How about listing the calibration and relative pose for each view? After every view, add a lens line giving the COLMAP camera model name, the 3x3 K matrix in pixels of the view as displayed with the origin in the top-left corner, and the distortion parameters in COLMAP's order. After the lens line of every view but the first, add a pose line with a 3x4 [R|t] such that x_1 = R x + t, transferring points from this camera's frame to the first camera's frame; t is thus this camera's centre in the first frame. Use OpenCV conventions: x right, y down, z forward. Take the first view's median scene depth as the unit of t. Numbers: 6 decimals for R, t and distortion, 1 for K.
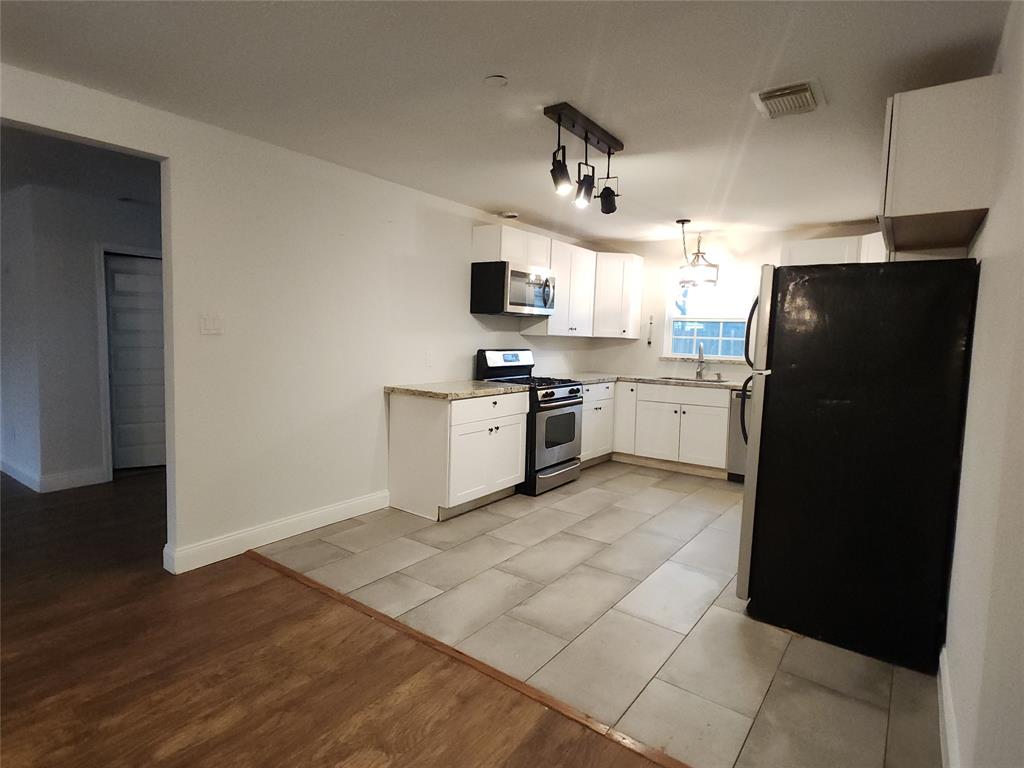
lens RADIAL K [[537.4, 0, 512.0], [0, 537.4, 384.0], [0, 0, 1]] dist [0.005103, 0.000088]
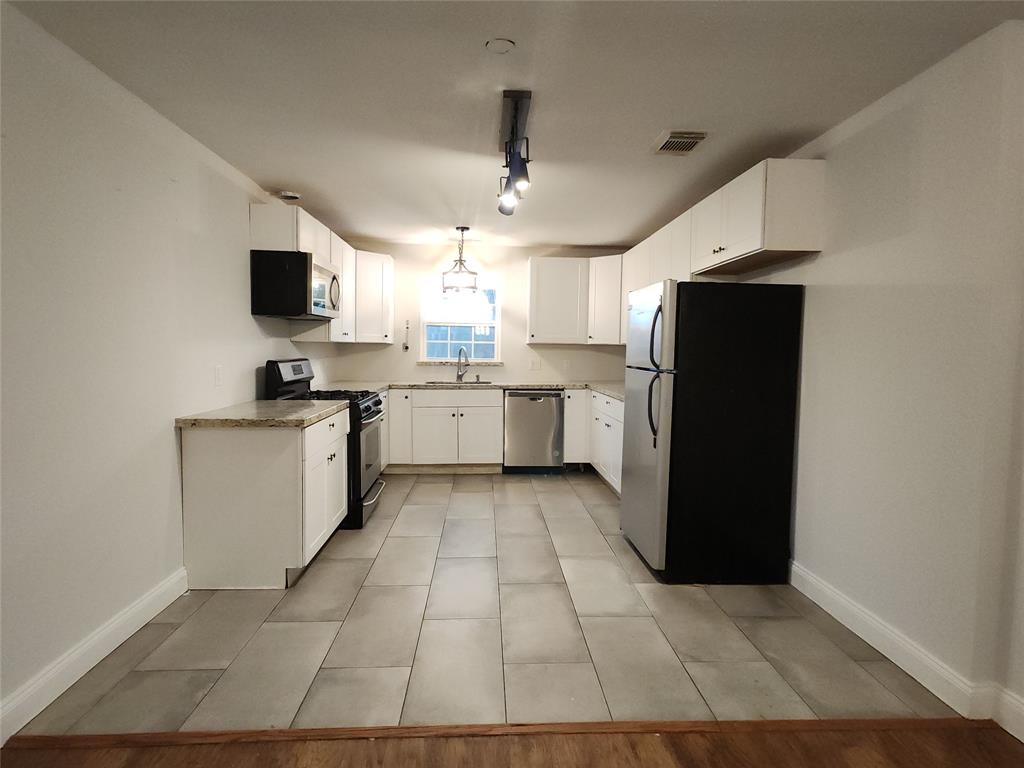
lens RADIAL K [[537.4, 0, 512.0], [0, 537.4, 384.0], [0, 0, 1]] dist [0.005103, 0.000088]
pose [[0.777018, -0.062100, 0.626408, -0.281059], [0.065969, 0.997676, 0.017076, -0.019834], [-0.626012, 0.028055, 0.779309, 0.162372]]
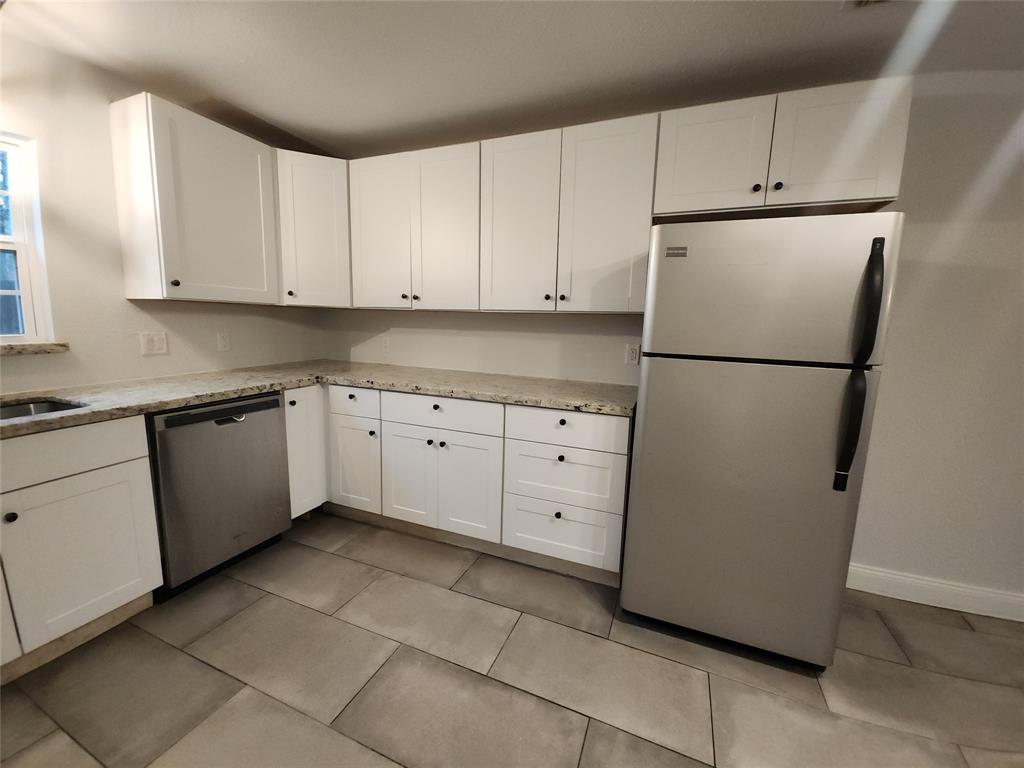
lens RADIAL K [[409.0, 0, 512.0], [0, 409.0, 384.0], [0, 0, 1]] dist [-0.000663, -0.000113]
pose [[-0.229122, -0.188881, 0.954896, 0.027903], [0.048103, 0.977597, 0.204913, -0.074398], [-0.972208, 0.092883, -0.214903, 0.856337]]
